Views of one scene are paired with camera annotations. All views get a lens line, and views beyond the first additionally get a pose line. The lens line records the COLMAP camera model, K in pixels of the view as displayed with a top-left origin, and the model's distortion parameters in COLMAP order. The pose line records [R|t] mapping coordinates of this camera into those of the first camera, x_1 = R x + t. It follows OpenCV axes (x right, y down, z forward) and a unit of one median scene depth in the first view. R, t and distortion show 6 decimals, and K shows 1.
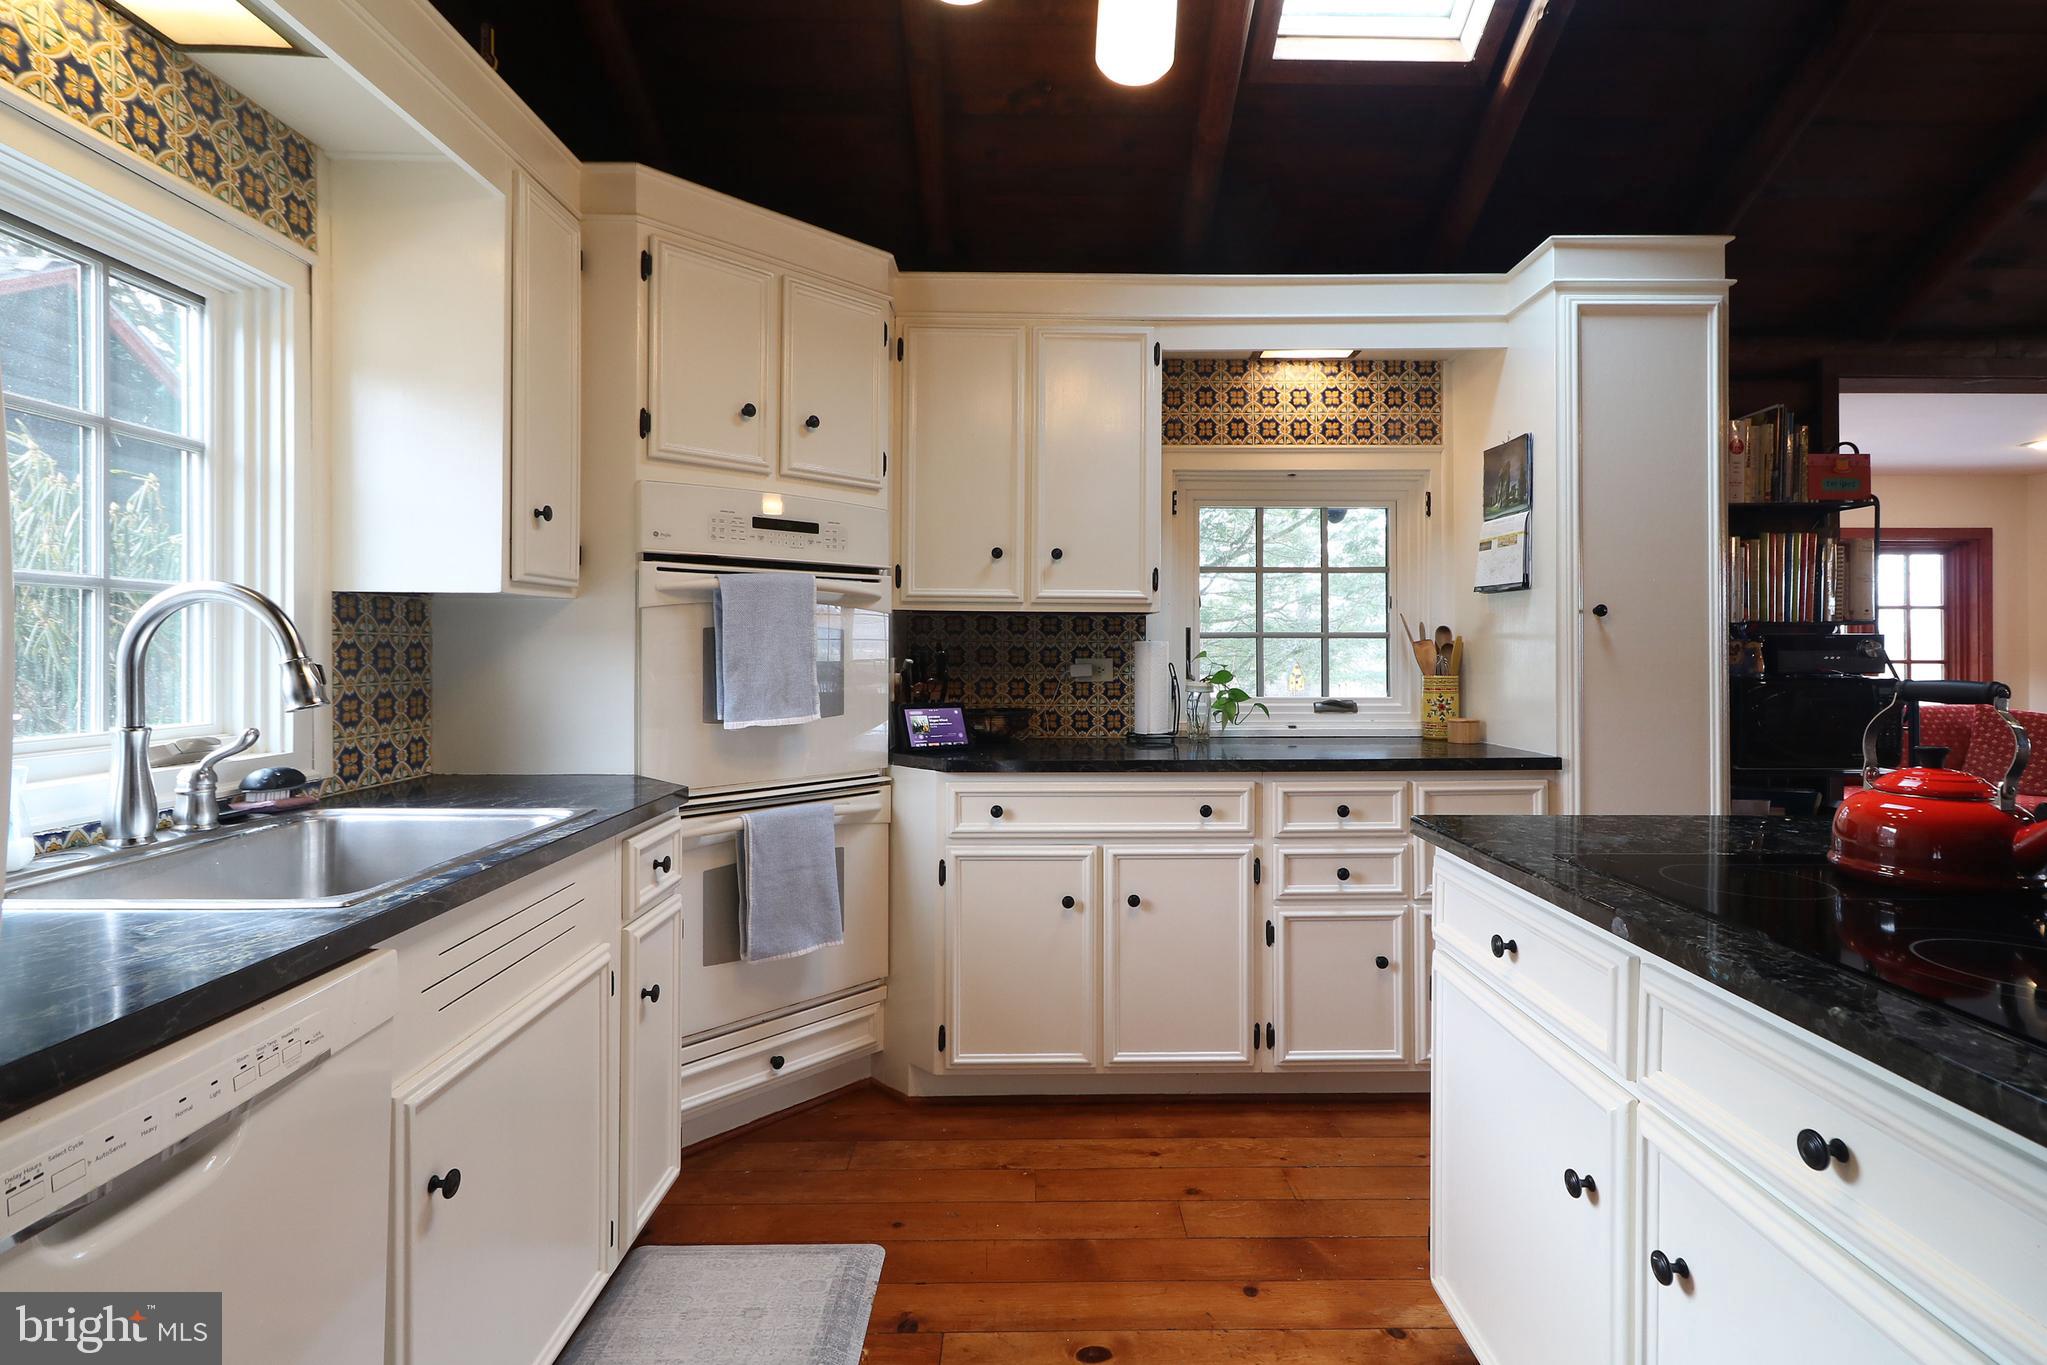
lens RADIAL K [[973.6, 0, 1059.7], [0, 973.6, 645.5], [0, 0, 1]] dist [-0.000785, 0.002451]
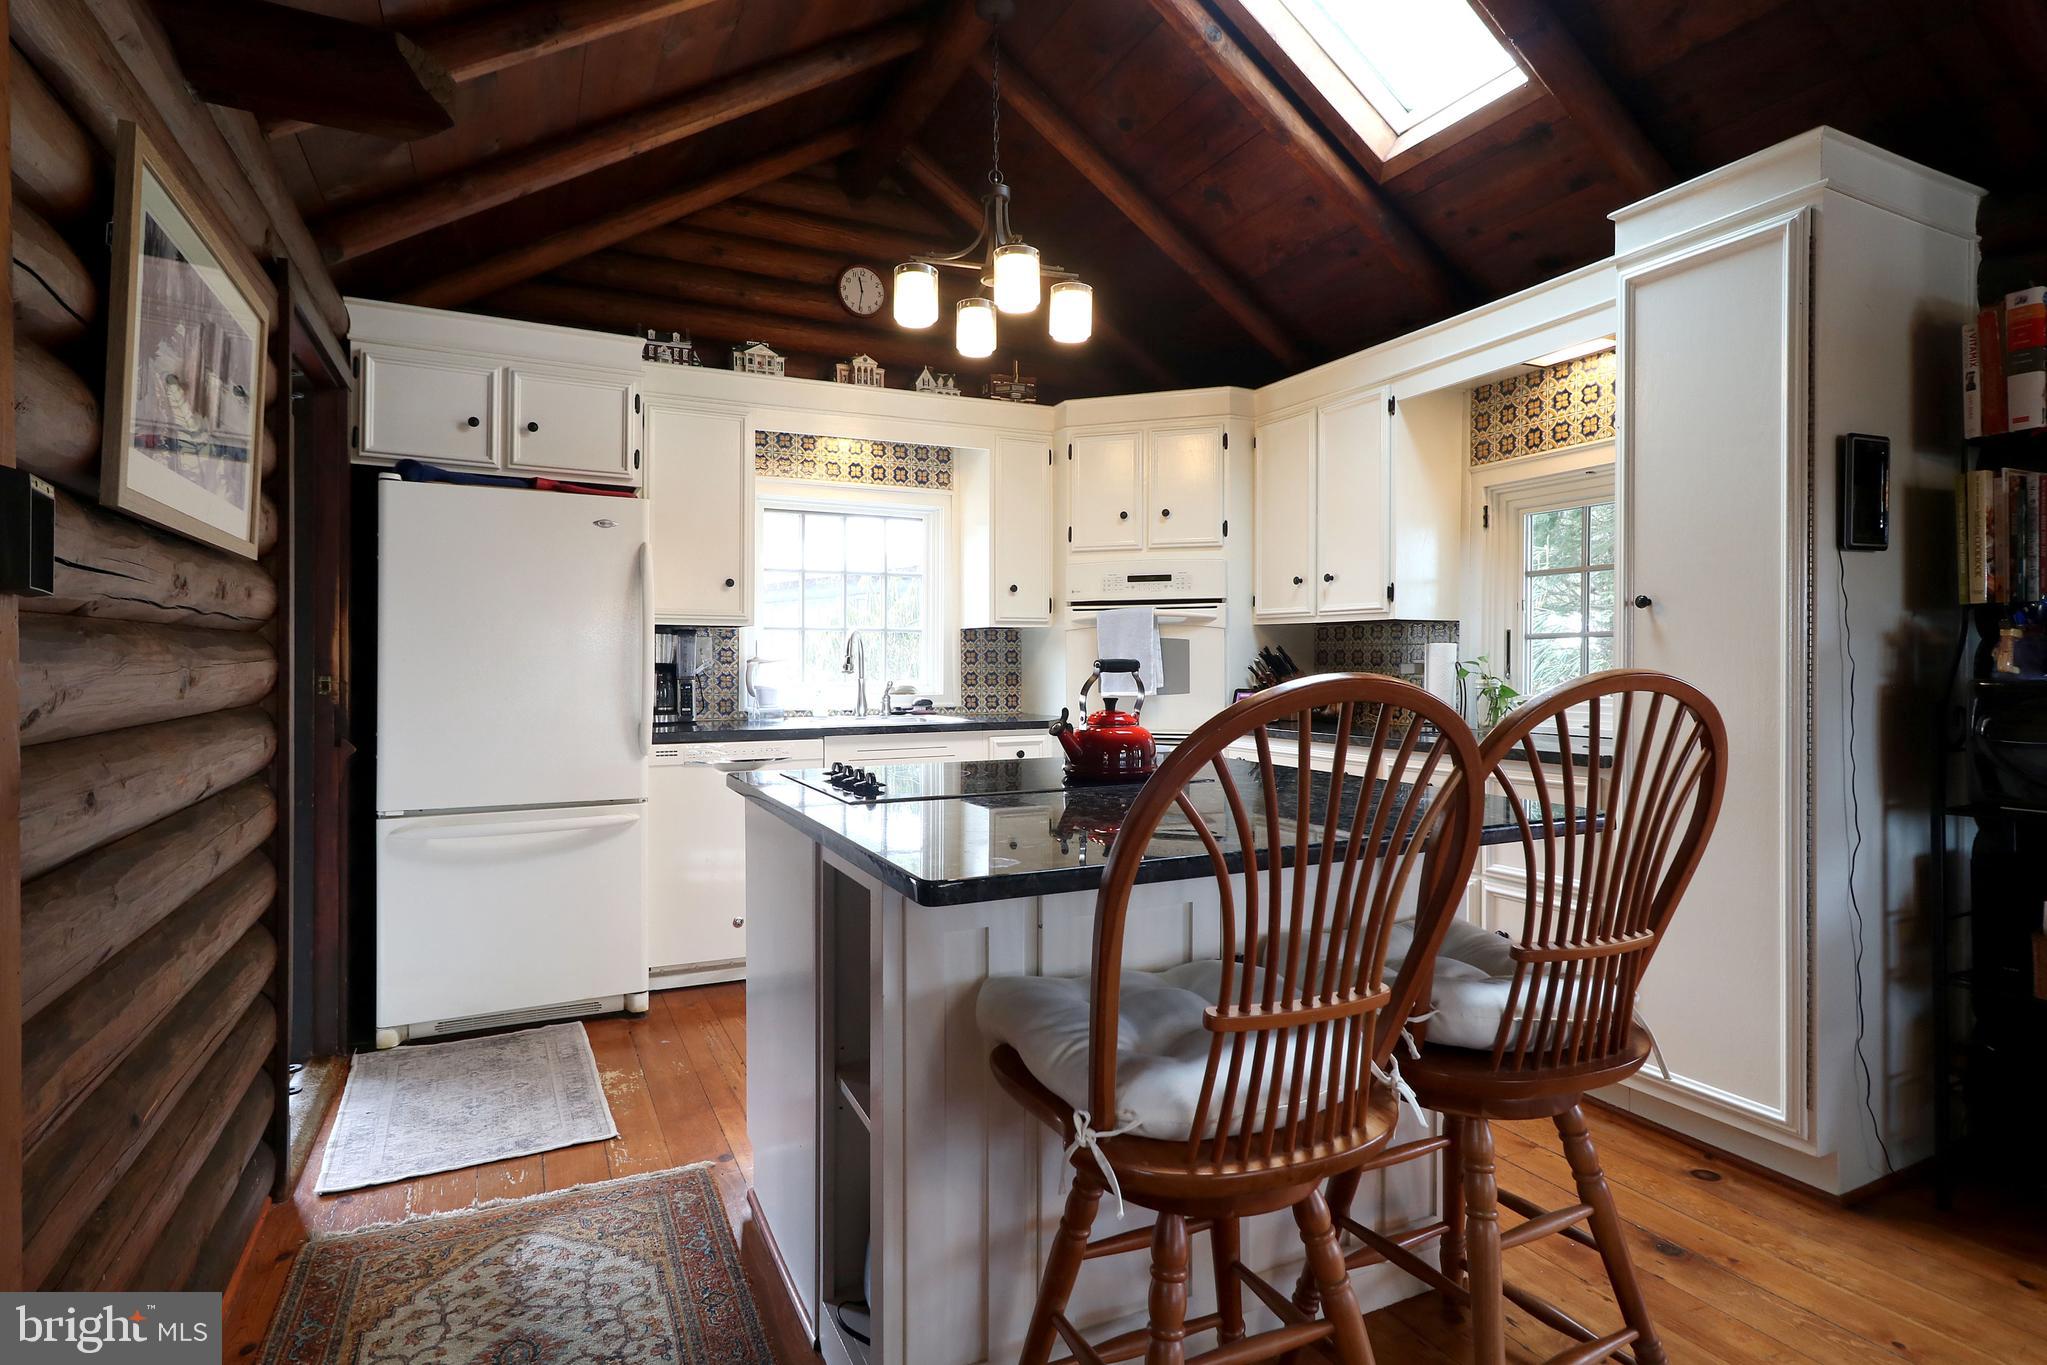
lens RADIAL K [[1051.2, 0, 1035.9], [0, 1051.2, 663.7], [0, 0, 1]] dist [0.012889, 0.002017]
pose [[0.434336, -0.000666, -0.900751, 1.208234], [0.003693, 0.999993, 0.001041, 0.020622], [0.900743, -0.003779, 0.434335, 0.031782]]
